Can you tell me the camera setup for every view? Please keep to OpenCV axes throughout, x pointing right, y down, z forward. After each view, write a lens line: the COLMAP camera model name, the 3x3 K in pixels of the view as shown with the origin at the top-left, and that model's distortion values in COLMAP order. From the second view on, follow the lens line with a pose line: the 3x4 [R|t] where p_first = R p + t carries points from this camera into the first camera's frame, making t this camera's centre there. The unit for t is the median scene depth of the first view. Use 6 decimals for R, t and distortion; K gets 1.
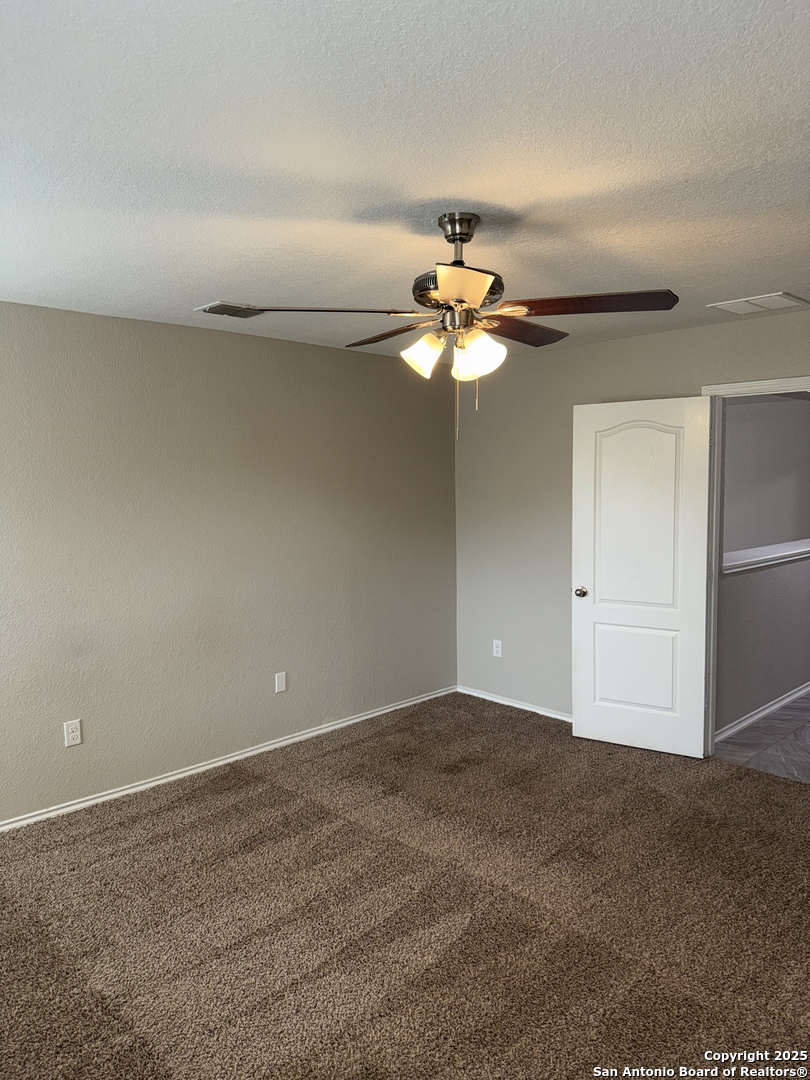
lens RADIAL K [[767.2, 0, 405.0], [0, 767.2, 540.0], [0, 0, 1]] dist [0.035508, -0.002218]
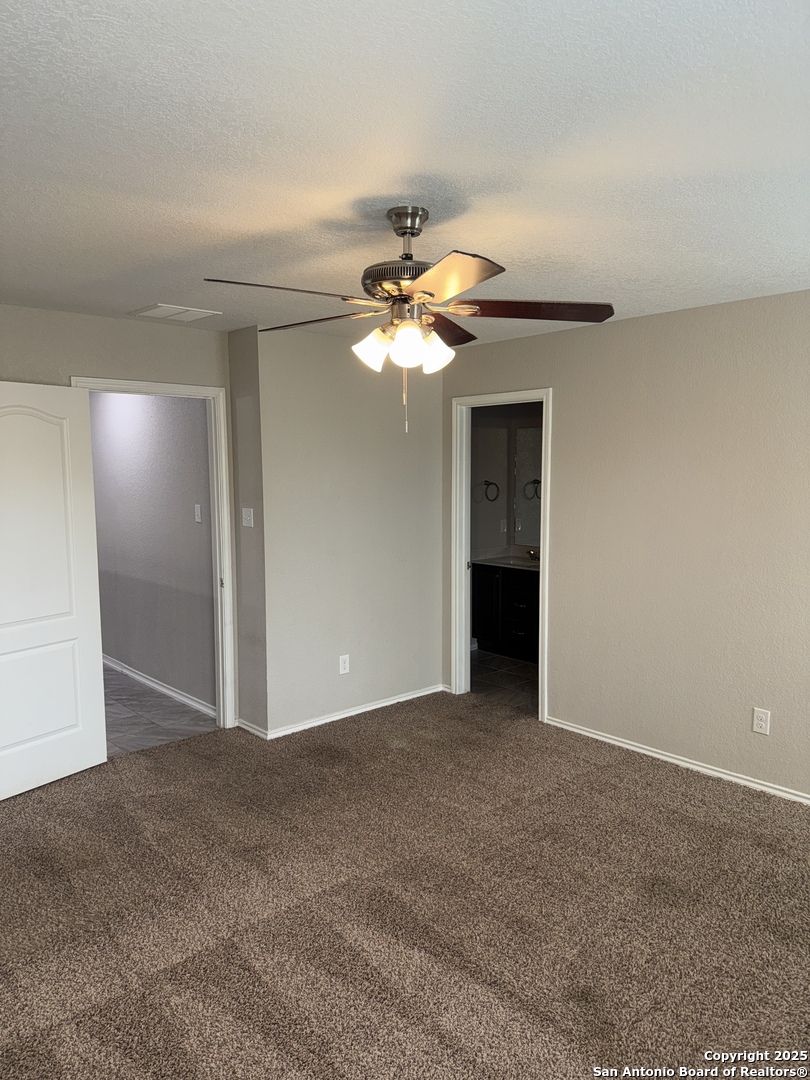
lens RADIAL K [[767.2, 0, 405.0], [0, 767.2, 540.0], [0, 0, 1]] dist [0.035508, -0.002218]
pose [[0.051278, -0.084476, 0.995105, -0.750291], [0.086302, 0.993064, 0.079855, -0.055366], [-0.994949, 0.081785, 0.058212, 0.755296]]
